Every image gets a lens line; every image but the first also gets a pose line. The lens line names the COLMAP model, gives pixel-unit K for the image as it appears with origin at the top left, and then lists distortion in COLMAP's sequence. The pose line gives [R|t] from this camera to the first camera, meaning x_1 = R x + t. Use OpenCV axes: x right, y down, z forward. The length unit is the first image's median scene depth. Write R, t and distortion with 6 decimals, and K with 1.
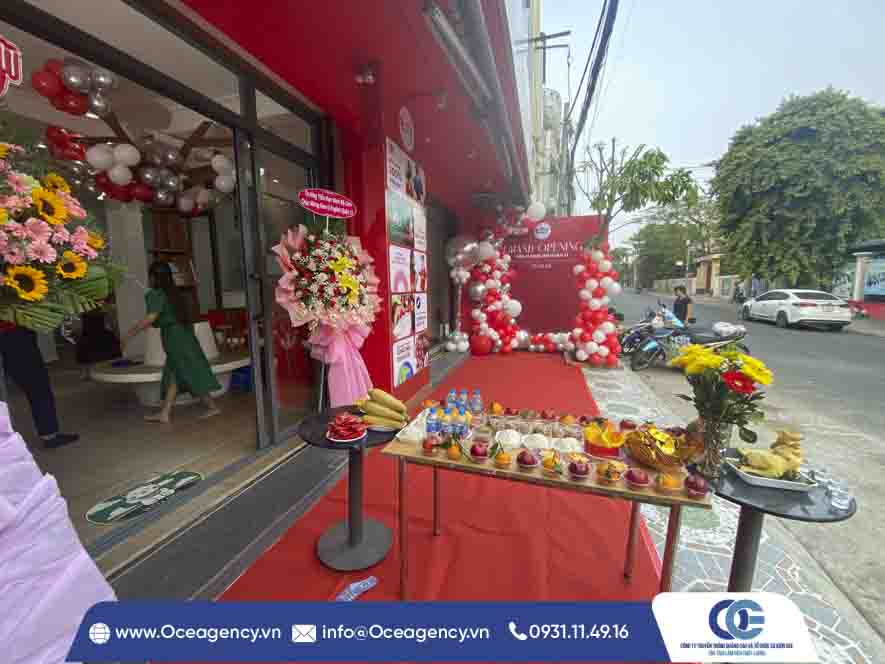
lens RADIAL K [[345.0, 0, 427.3], [0, 345.0, 335.9], [0, 0, 1]] dist [-0.014402, -0.005557]
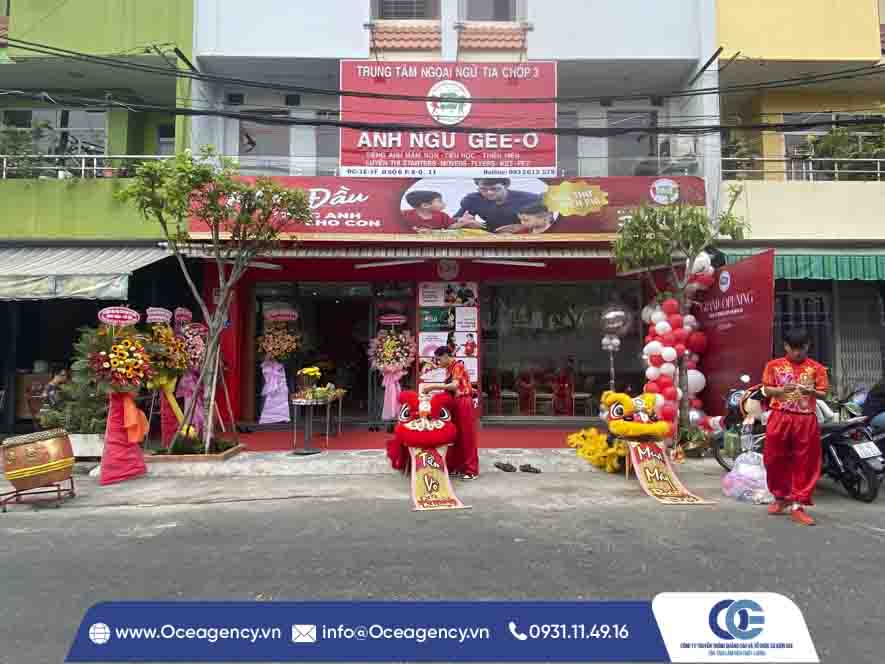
lens RADIAL K [[530.8, 0, 442.5], [0, 530.8, 327.2], [0, 0, 1]] dist [0.032765, 0.001396]
pose [[0.325881, -0.057959, -0.943632, 1.638562], [-0.137692, 0.984567, -0.108025, 0.010677], [0.935330, 0.165134, 0.312872, 0.087128]]
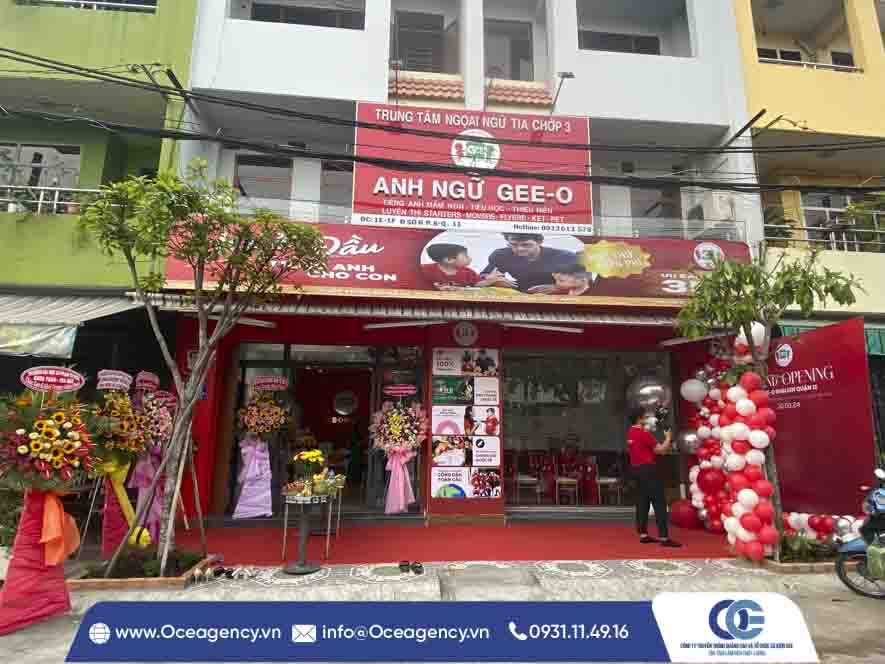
lens RADIAL K [[489.8, 0, 443.6], [0, 489.8, 333.7], [0, 0, 1]] dist [0.033802, -0.017543]
pose [[0.402530, -0.172823, -0.898945, 1.254000], [-0.144240, 0.957775, -0.248721, -0.006187], [0.903971, 0.229781, 0.360605, 0.045138]]
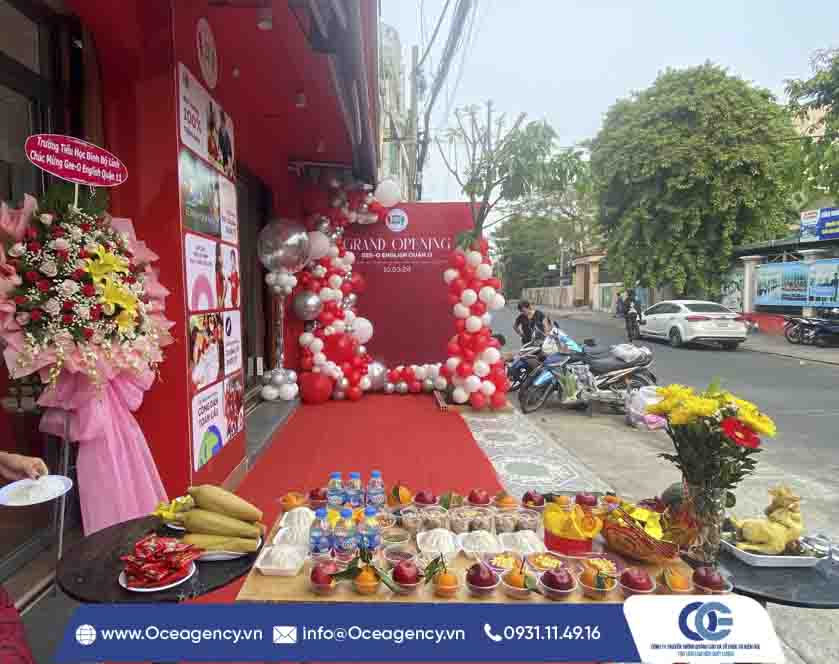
lens RADIAL K [[523.8, 0, 374.9], [0, 523.8, 333.7], [0, 0, 1]] dist [0.002396, -0.007163]
pose [[0.954477, -0.020568, 0.297574, -0.039504], [0.041835, 0.996990, -0.065275, -0.008383], [-0.295335, 0.074752, 0.952465, 0.019288]]
